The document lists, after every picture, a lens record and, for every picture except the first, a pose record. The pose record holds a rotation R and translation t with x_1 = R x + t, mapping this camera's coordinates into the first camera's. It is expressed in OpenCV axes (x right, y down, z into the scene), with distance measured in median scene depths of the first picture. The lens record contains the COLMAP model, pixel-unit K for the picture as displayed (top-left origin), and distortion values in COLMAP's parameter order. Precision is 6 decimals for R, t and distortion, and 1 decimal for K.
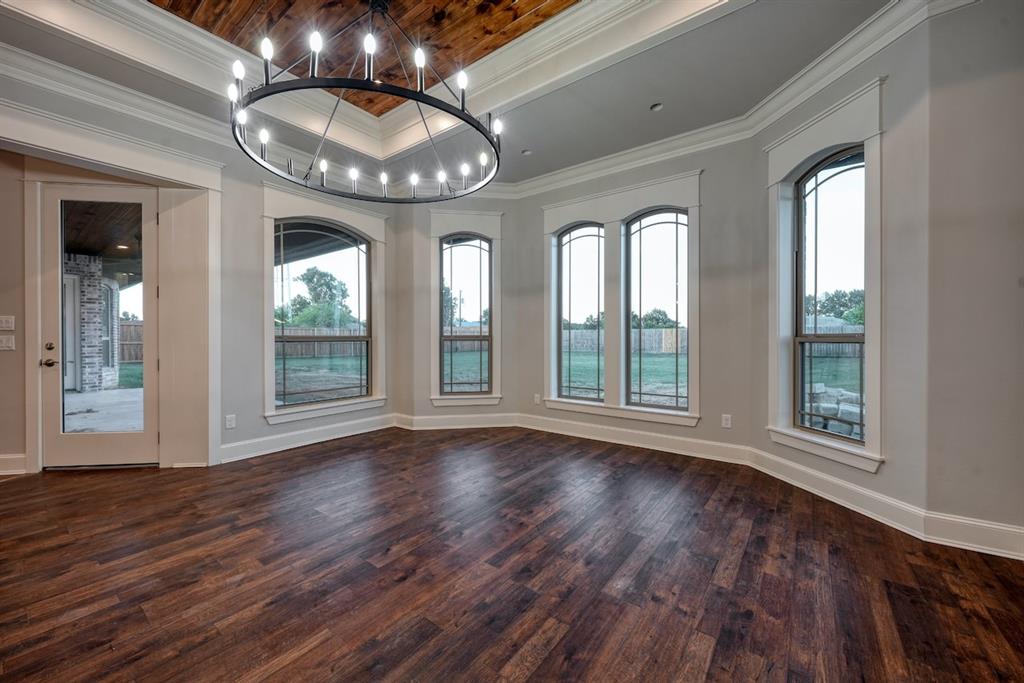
lens RADIAL K [[390.1, 0, 512.0], [0, 390.1, 341.5], [0, 0, 1]] dist [-0.001724, -0.000050]
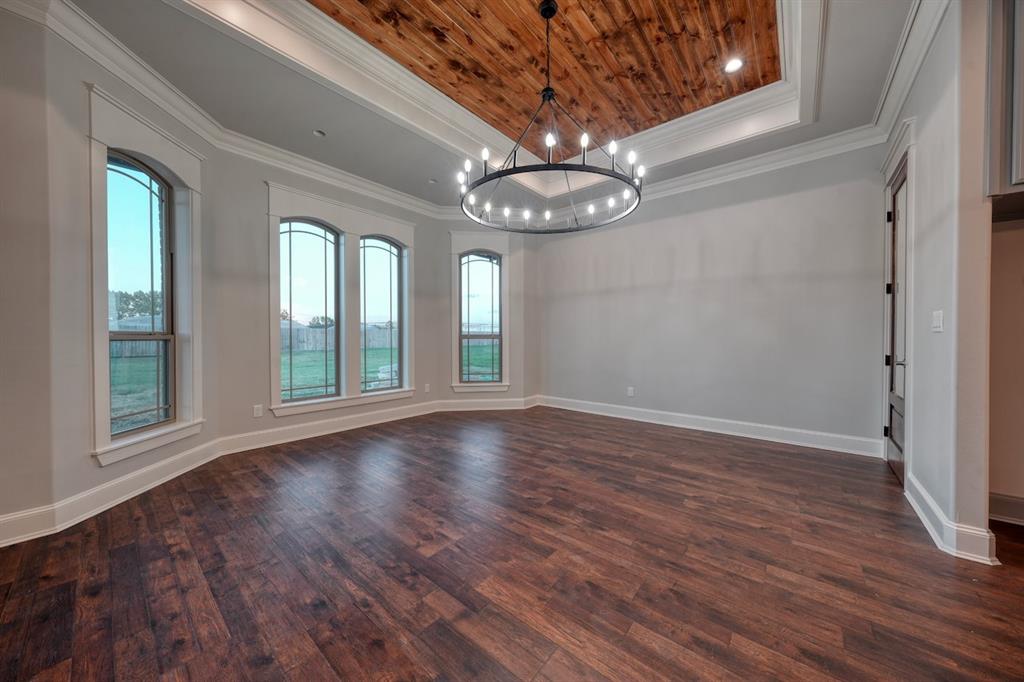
lens RADIAL K [[339.4, 0, 517.0], [0, 339.4, 340.6], [0, 0, 1]] dist [-0.000708, 0.000021]
pose [[0.048225, -0.010259, 0.998784, -1.531834], [0.008150, 0.999918, 0.009877, -0.005800], [-0.998803, 0.007664, 0.048305, 1.039295]]
